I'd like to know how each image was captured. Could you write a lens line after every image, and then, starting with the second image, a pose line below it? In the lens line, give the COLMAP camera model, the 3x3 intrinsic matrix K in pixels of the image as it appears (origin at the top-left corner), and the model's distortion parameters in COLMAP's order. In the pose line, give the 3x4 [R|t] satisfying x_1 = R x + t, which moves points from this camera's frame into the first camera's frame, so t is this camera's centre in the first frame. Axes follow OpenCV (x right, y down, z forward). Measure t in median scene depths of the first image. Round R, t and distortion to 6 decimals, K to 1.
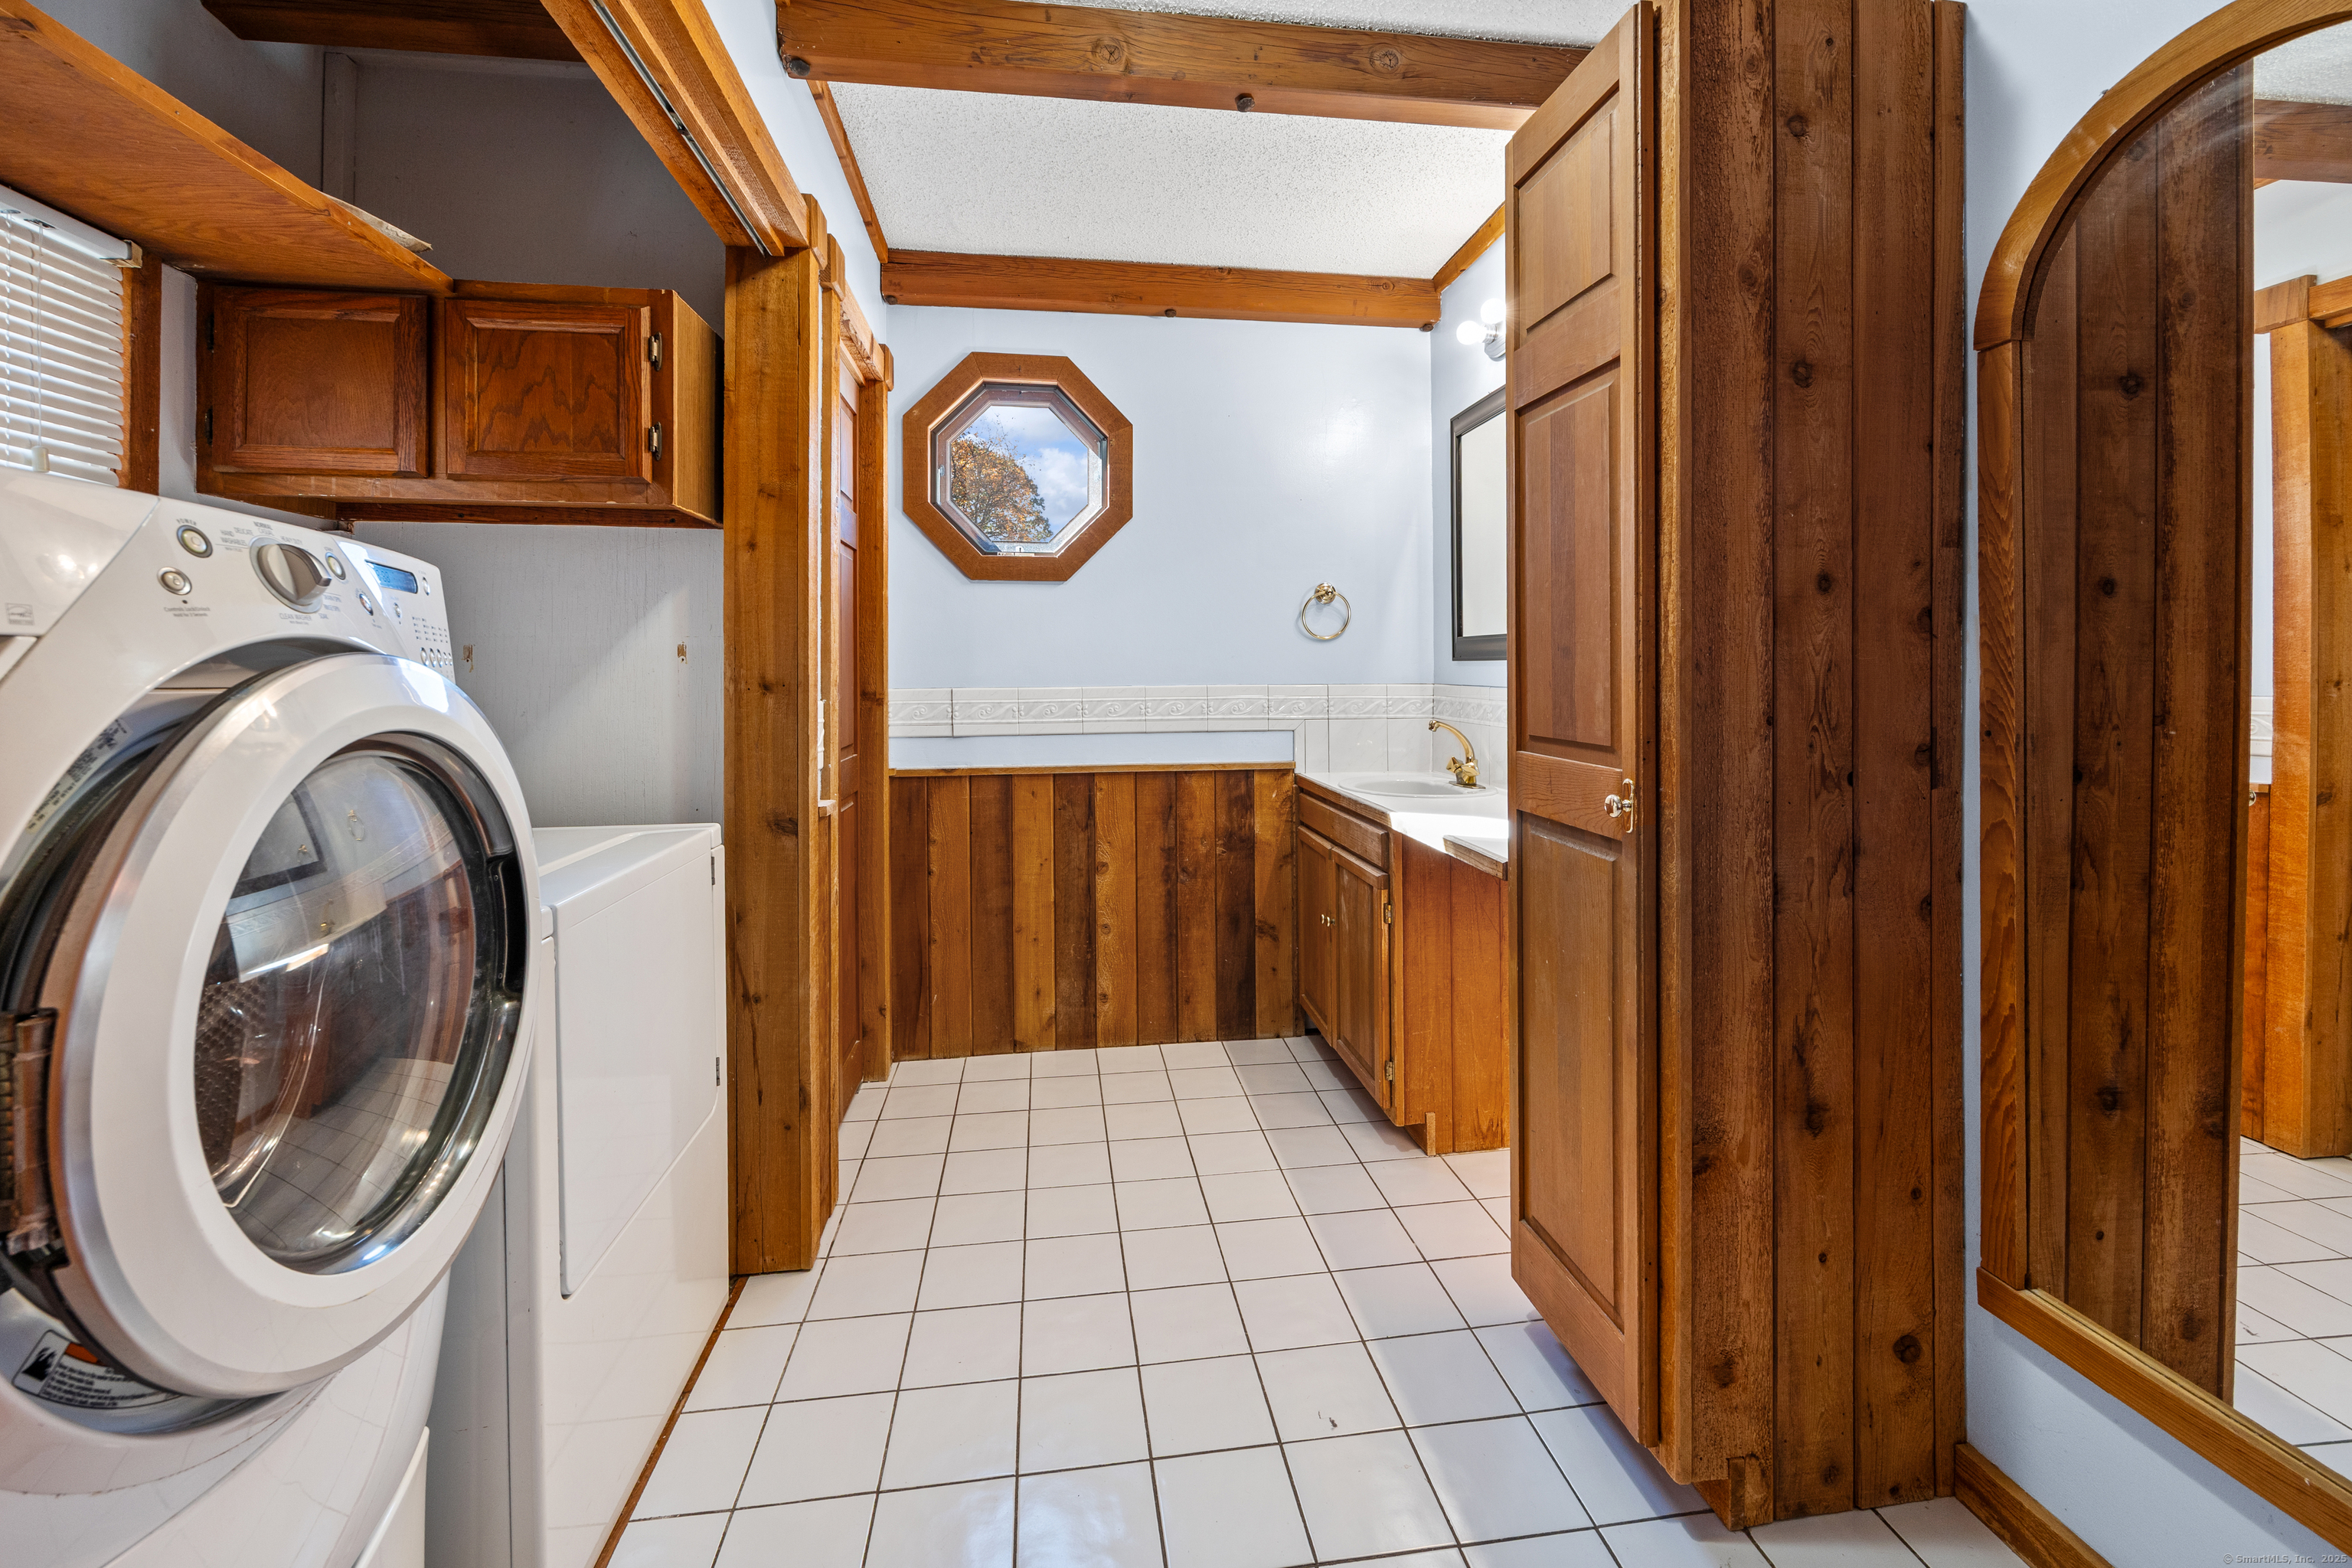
lens RADIAL K [[910.3, 0, 1100.9], [0, 910.3, 675.1], [0, 0, 1]] dist [-0.000372, -0.001661]
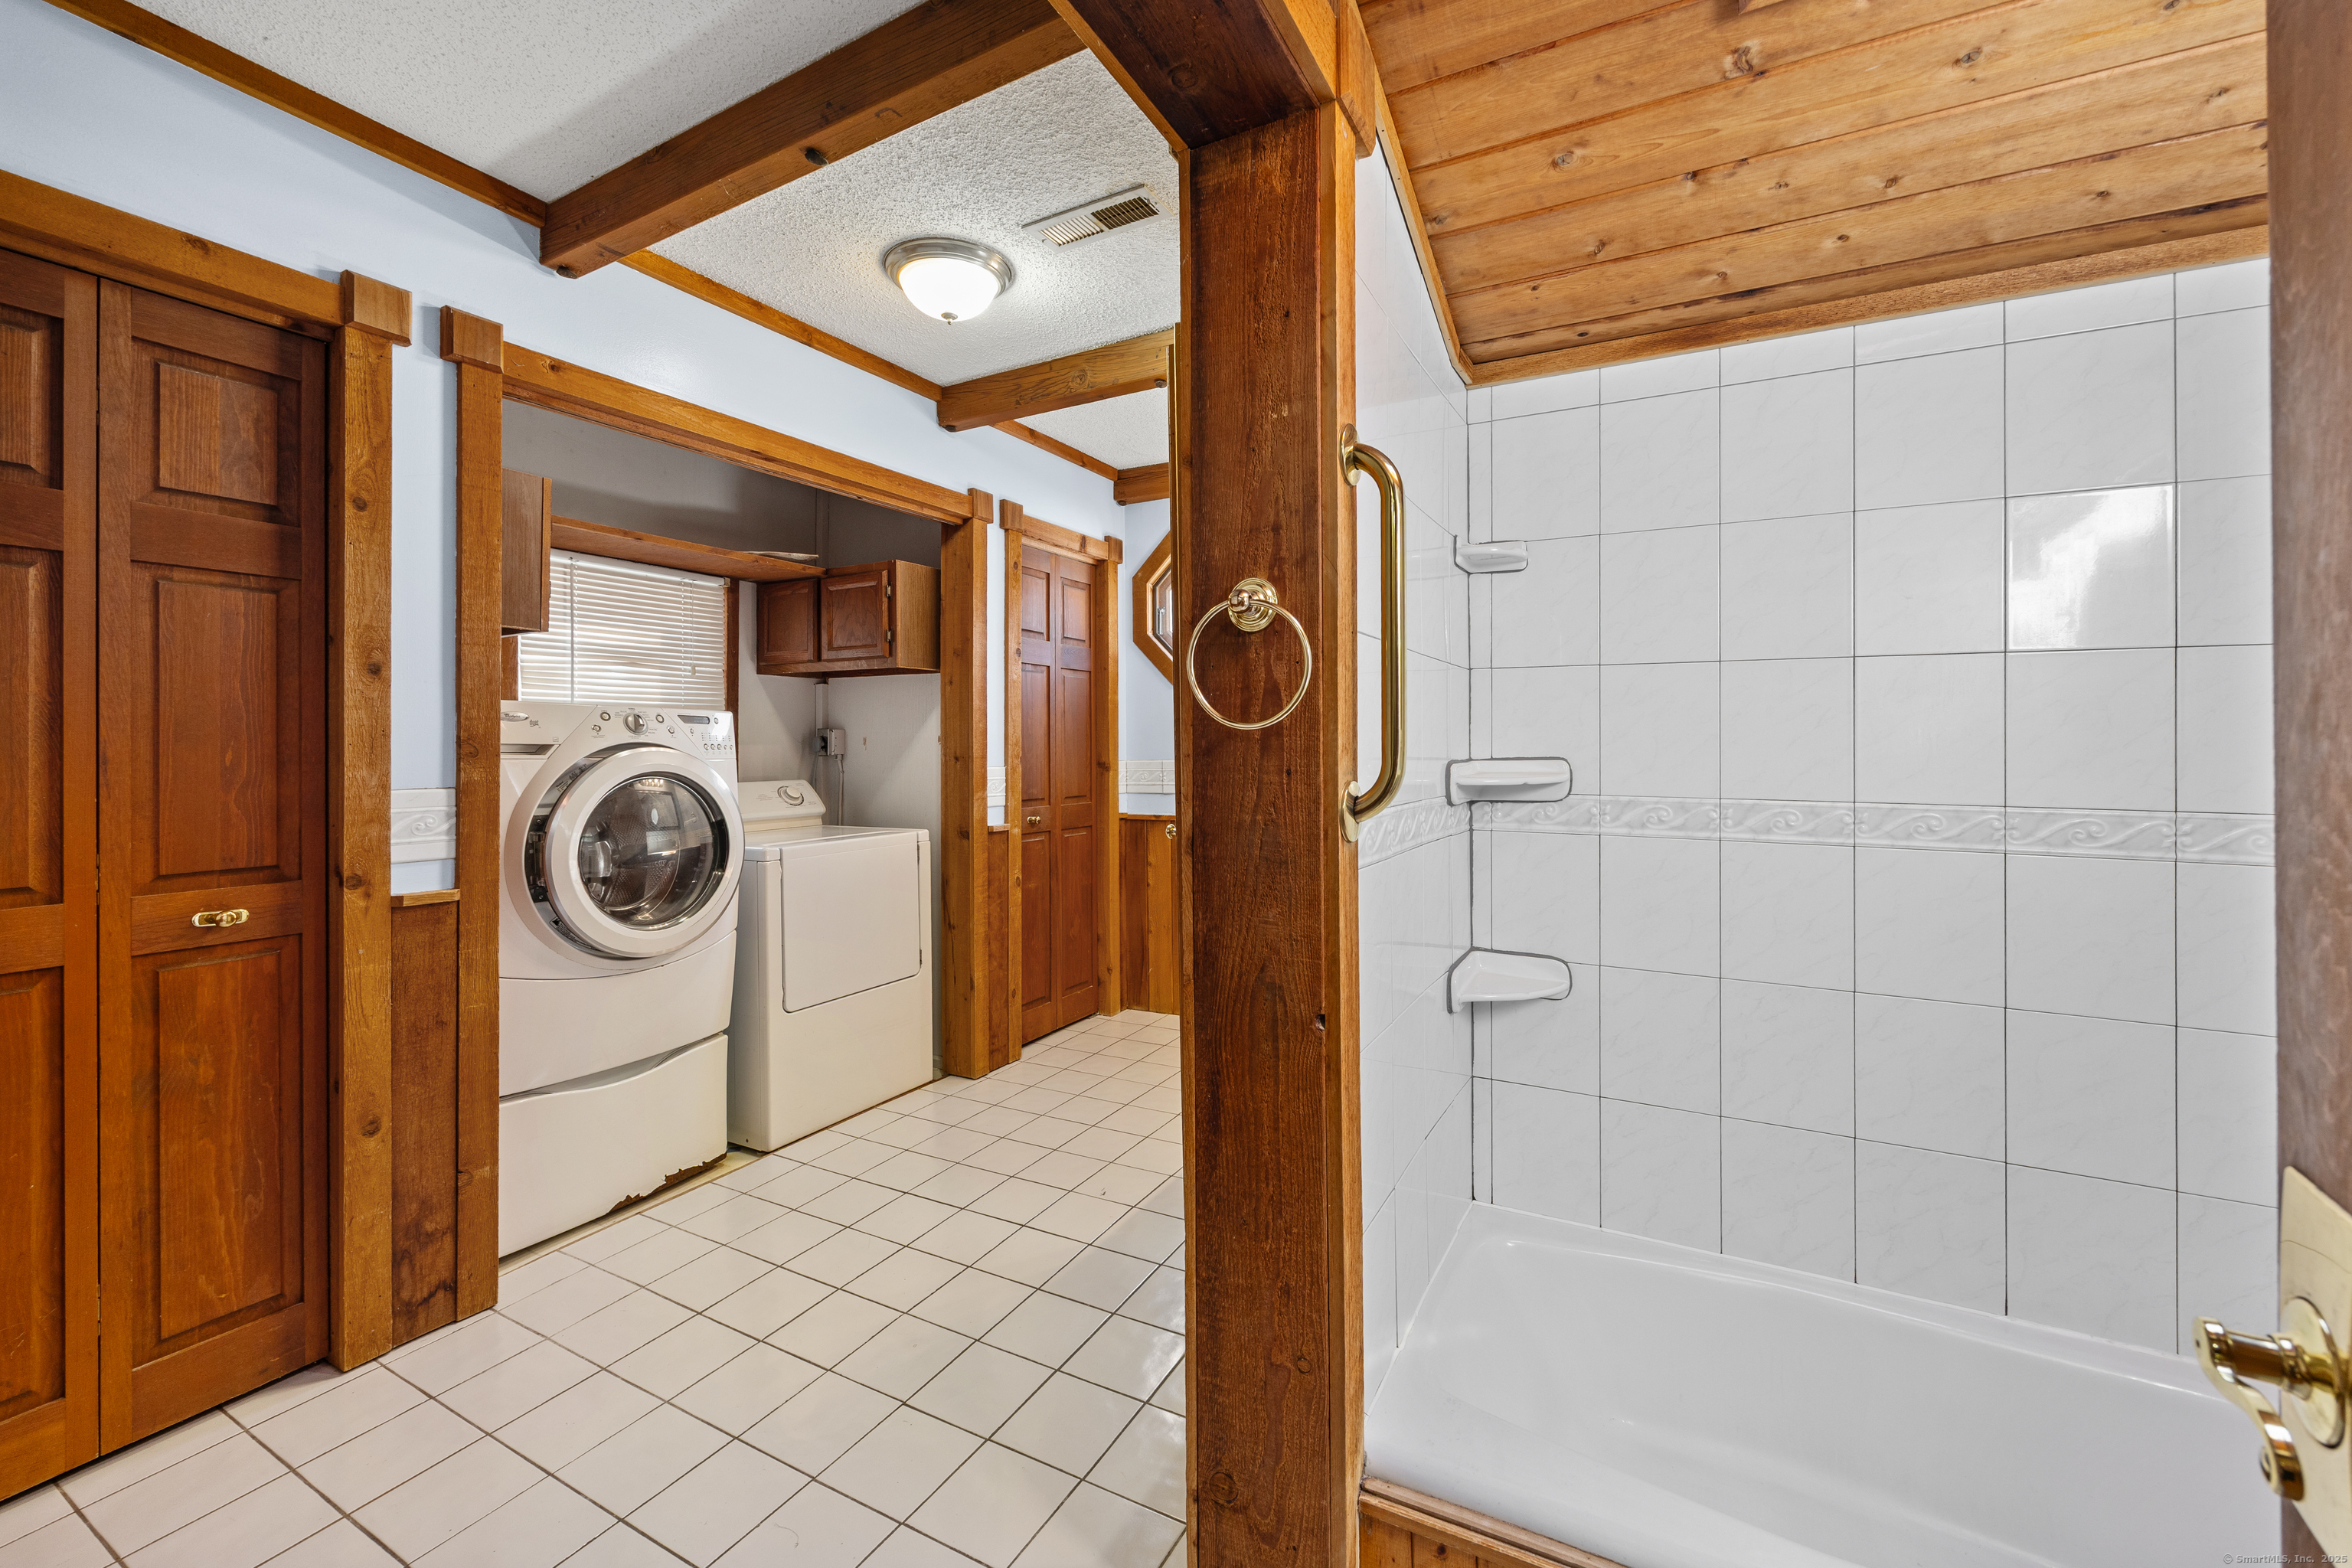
lens RADIAL K [[910.3, 0, 1241.4], [0, 910.3, 743.0], [0, 0, 1]] dist [-0.000372, -0.001661]
pose [[0.832142, -0.005876, -0.554532, 1.142214], [0.001826, 0.999967, -0.007856, -0.002423], [0.554560, 0.005525, 0.832126, -0.218181]]
